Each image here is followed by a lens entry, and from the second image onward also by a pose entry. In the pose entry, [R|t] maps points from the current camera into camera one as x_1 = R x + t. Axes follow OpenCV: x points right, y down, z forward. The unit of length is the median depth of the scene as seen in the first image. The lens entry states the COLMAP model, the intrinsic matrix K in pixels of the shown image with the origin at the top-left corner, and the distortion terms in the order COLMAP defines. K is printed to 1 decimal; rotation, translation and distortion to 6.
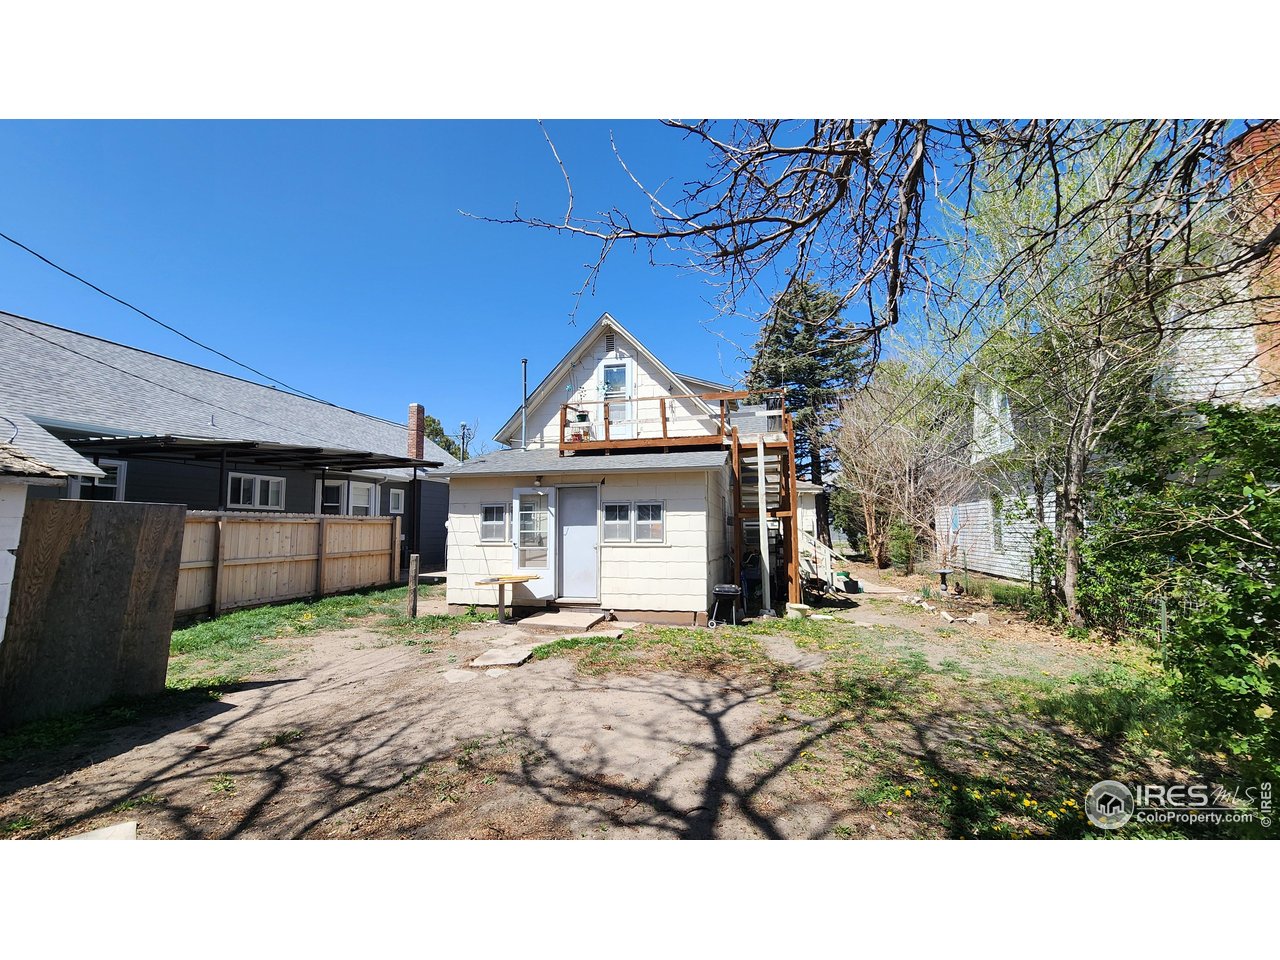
lens RADIAL K [[528.1, 0, 639.0], [0, 528.1, 480.8], [0, 0, 1]] dist [0.002795, 0.000526]
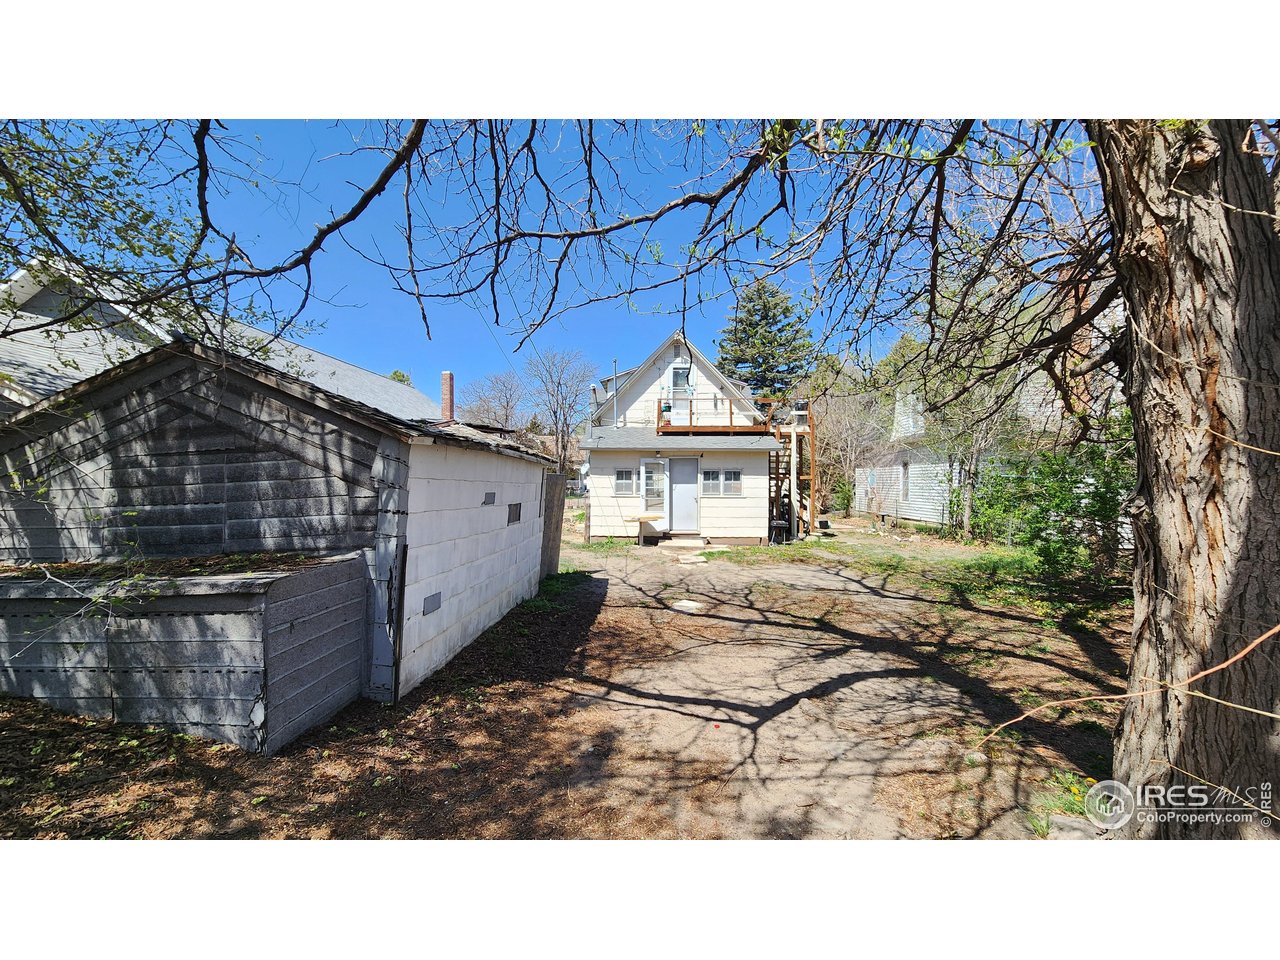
lens RADIAL K [[528.1, 0, 641.4], [0, 528.1, 483.3], [0, 0, 1]] dist [0.002795, 0.000526]
pose [[0.980910, 0.007527, 0.194314, -0.535295], [-0.026054, 0.995328, 0.092970, -0.056156], [-0.192707, -0.096258, 0.976524, -0.470835]]
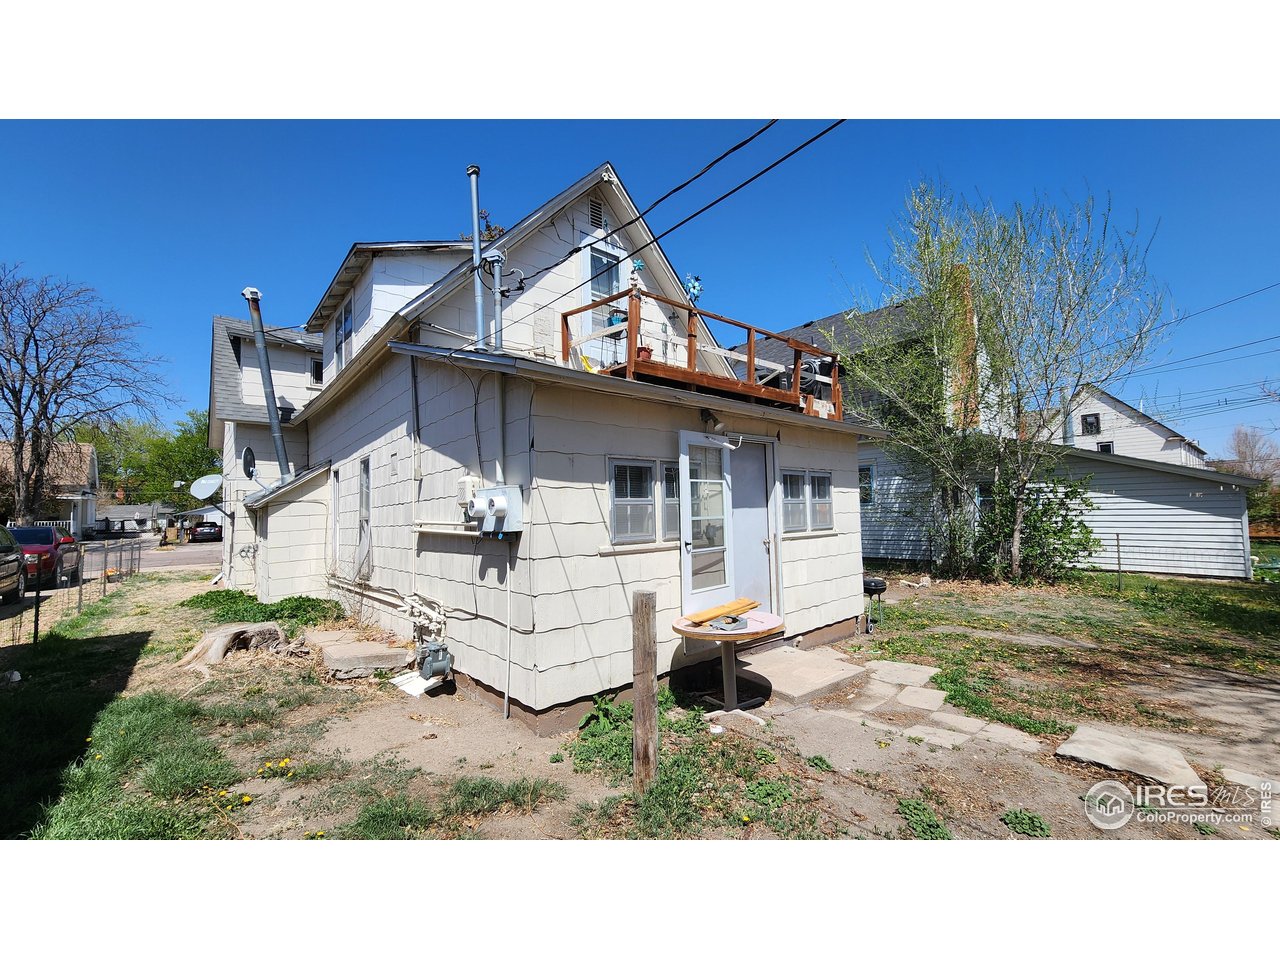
lens RADIAL K [[528.1, 0, 641.3], [0, 528.1, 485.8], [0, 0, 1]] dist [0.002795, 0.000526]
pose [[0.590205, 0.027617, 0.806781, -0.665538], [-0.053122, 0.998577, 0.004680, 0.065564], [-0.805504, -0.045620, 0.590832, 0.753673]]
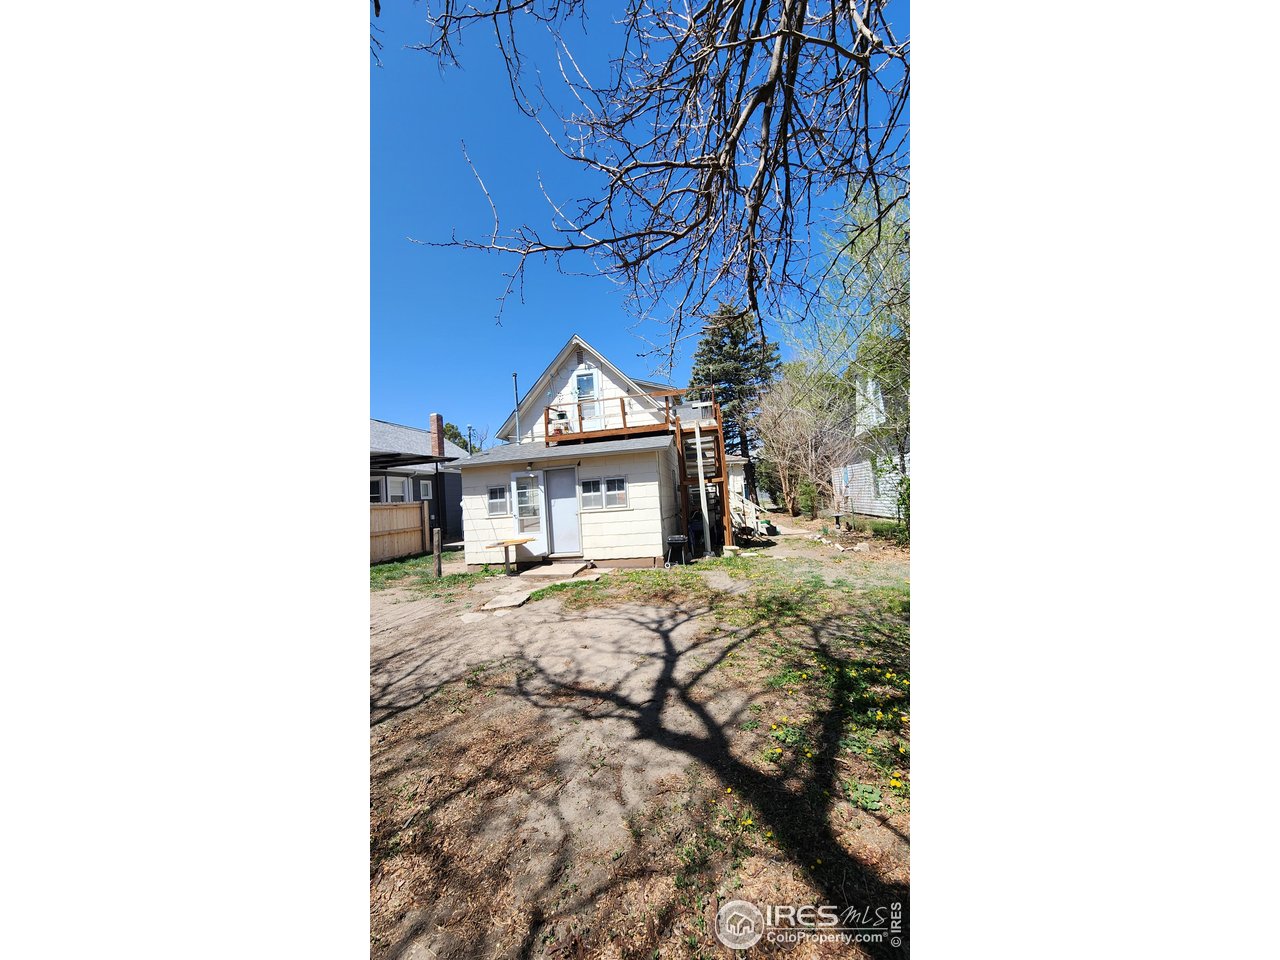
lens RADIAL K [[396.3, 0, 634.6], [0, 396.3, 479.7], [0, 0, 1]] dist [0.002398, 0.000049]
pose [[0.997095, -0.062596, 0.043404, 0.023858], [0.060775, 0.997264, 0.042091, 0.007700], [-0.045920, -0.039331, 0.998171, 0.010749]]
